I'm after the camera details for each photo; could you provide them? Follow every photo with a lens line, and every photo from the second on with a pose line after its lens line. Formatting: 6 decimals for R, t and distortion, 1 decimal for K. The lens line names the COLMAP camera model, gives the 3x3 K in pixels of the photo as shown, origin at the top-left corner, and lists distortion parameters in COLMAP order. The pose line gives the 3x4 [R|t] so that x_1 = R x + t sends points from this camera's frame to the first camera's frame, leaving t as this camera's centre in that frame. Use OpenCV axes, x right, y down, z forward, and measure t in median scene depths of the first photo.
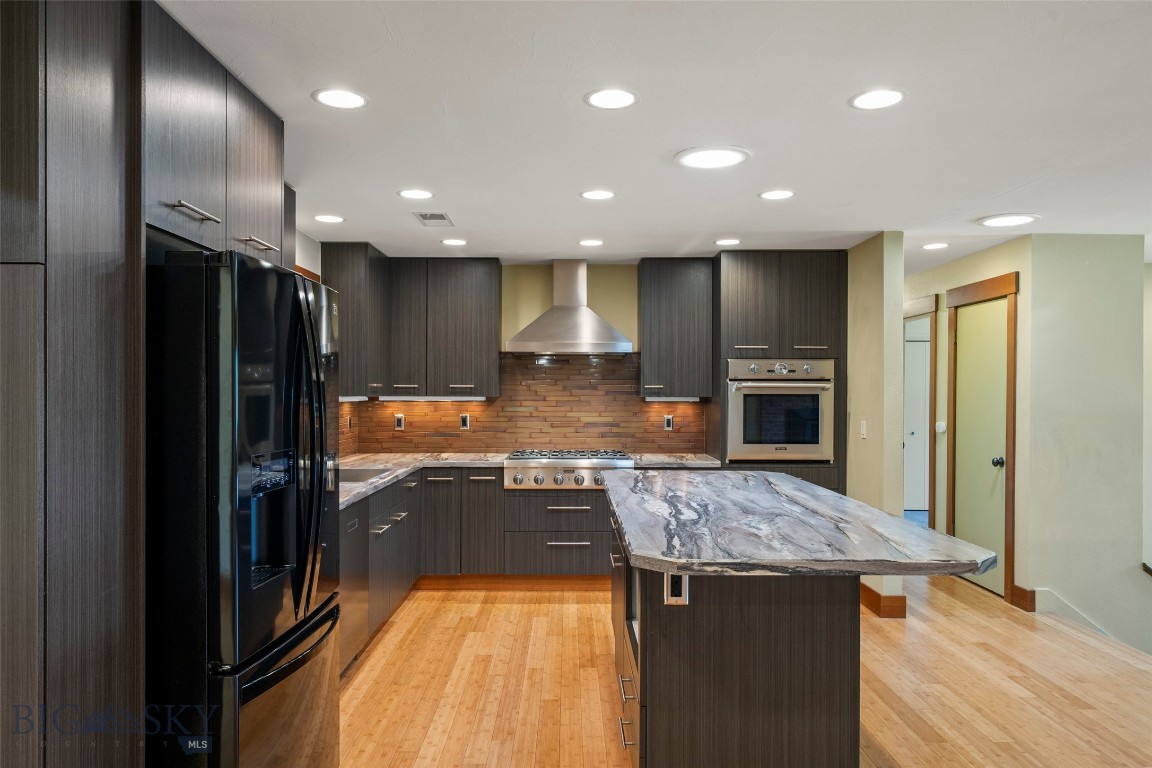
lens RADIAL K [[788.3, 0, 576.0], [0, 788.3, 384.0], [0, 0, 1]] dist [-0.005805, -0.000574]
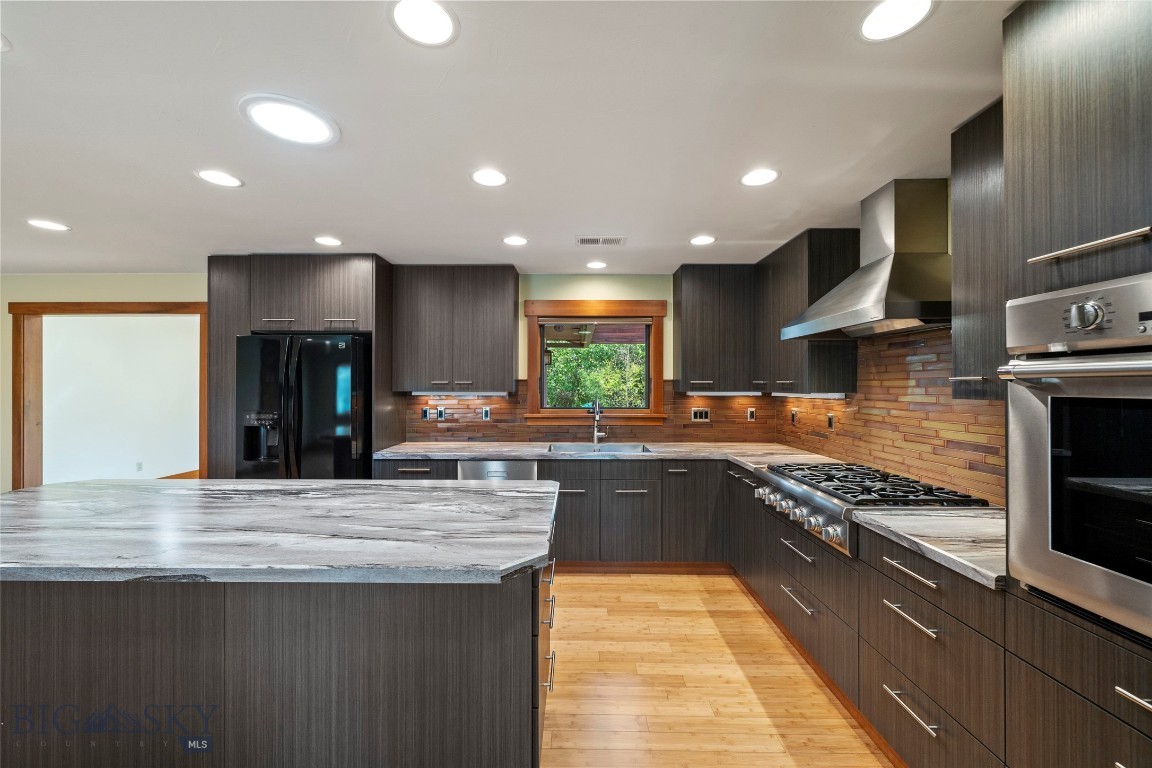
lens RADIAL K [[444.4, 0, 570.1], [0, 444.4, 382.9], [0, 0, 1]] dist [-0.000802, -0.000067]
pose [[-0.025469, -0.009314, -0.999632, 0.403803], [0.007490, 0.999927, -0.009507, 0.007326], [0.999648, -0.007730, -0.025397, 0.809492]]
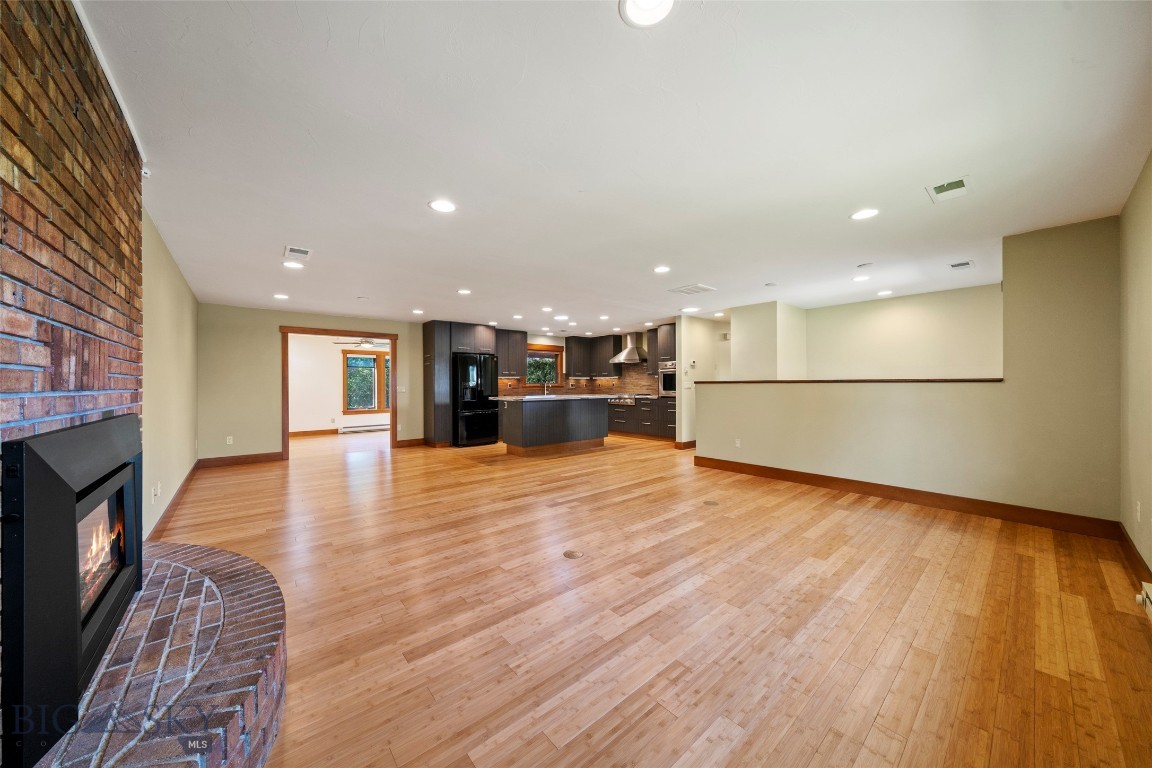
lens RADIAL K [[392.8, 0, 573.0], [0, 392.8, 383.1], [0, 0, 1]] dist [-0.006652, 0.000052]
pose [[0.633837, -0.008432, -0.773420, 1.143198], [0.013414, 0.999910, 0.000092, 0.043139], [0.773350, -0.010433, 0.633893, -0.194399]]
